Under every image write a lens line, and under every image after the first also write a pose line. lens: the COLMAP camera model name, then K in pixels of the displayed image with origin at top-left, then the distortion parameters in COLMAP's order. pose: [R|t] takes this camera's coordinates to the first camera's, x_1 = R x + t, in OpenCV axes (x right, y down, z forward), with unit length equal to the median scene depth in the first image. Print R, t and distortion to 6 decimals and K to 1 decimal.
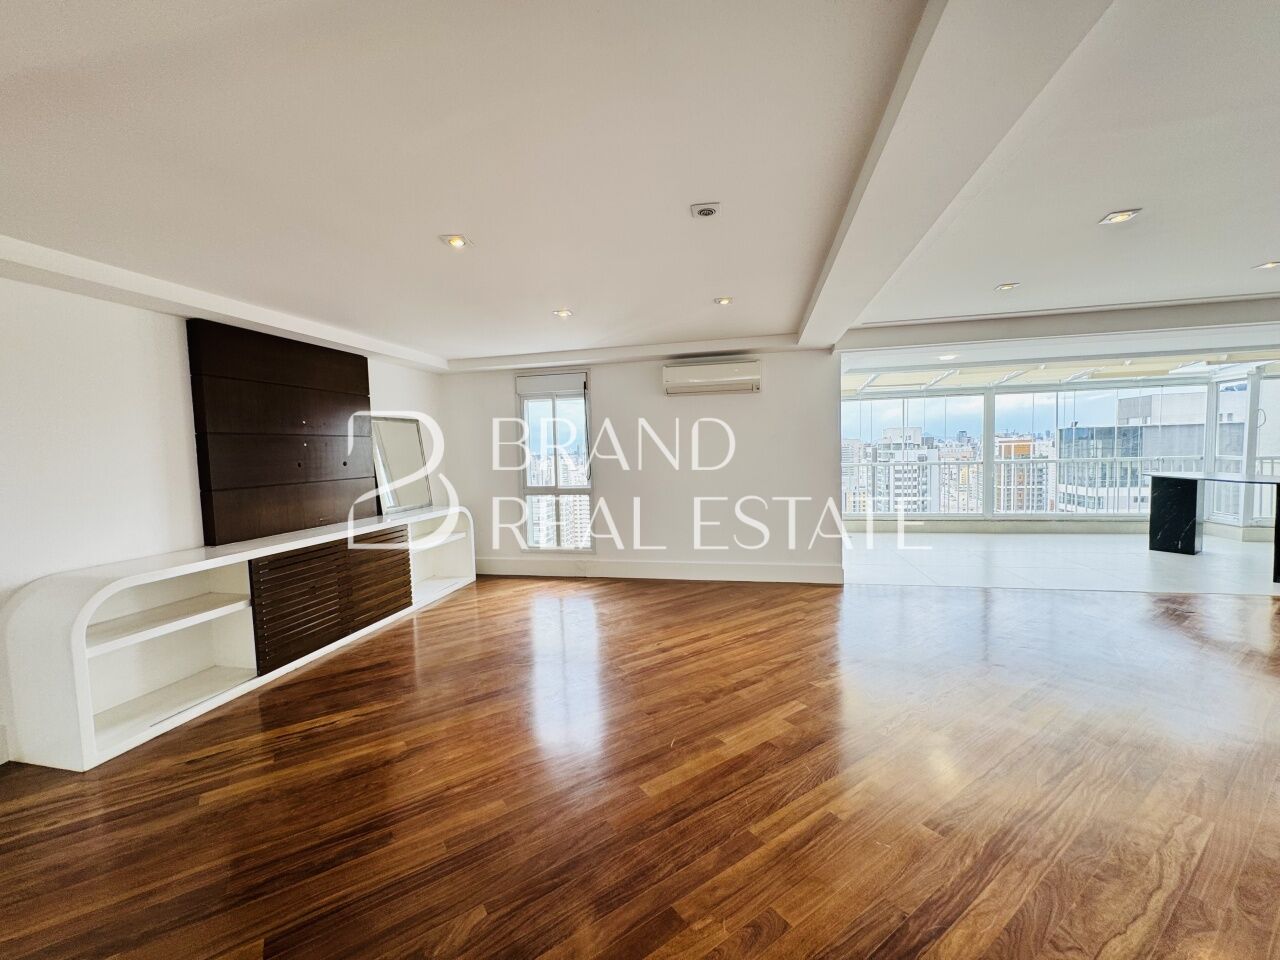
lens RADIAL K [[520.8, 0, 622.8], [0, 520.8, 483.5], [0, 0, 1]] dist [0.000525, 0.000032]
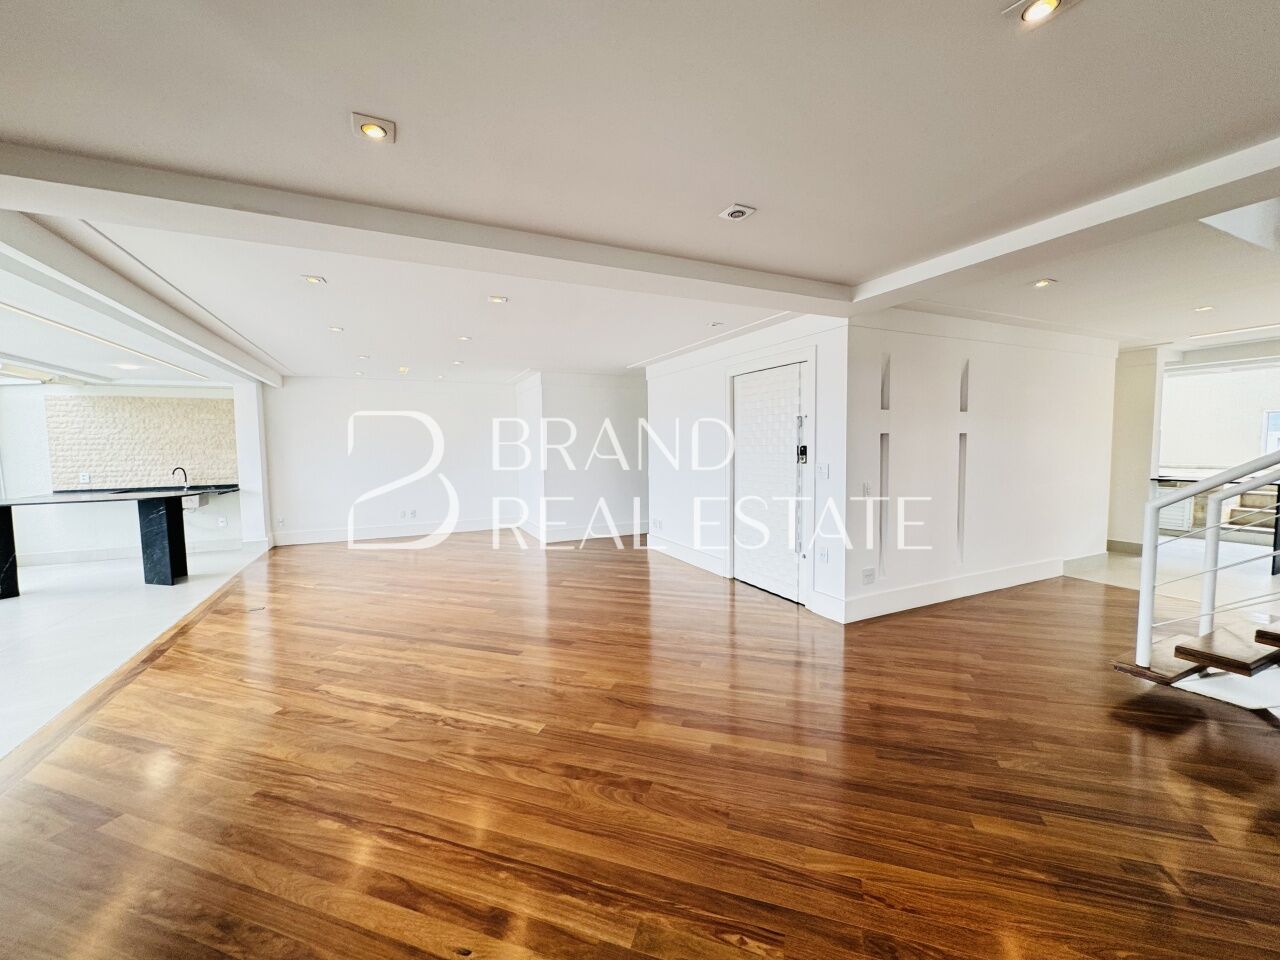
lens RADIAL K [[510.9, 0, 640.0], [0, 510.9, 480.0], [0, 0, 1]] dist [0.001413, 0.000143]
pose [[-0.635148, -0.011491, 0.772305, -0.375924], [0.086510, 0.992540, 0.085914, -0.078024], [-0.767530, 0.121381, -0.629416, 1.341637]]
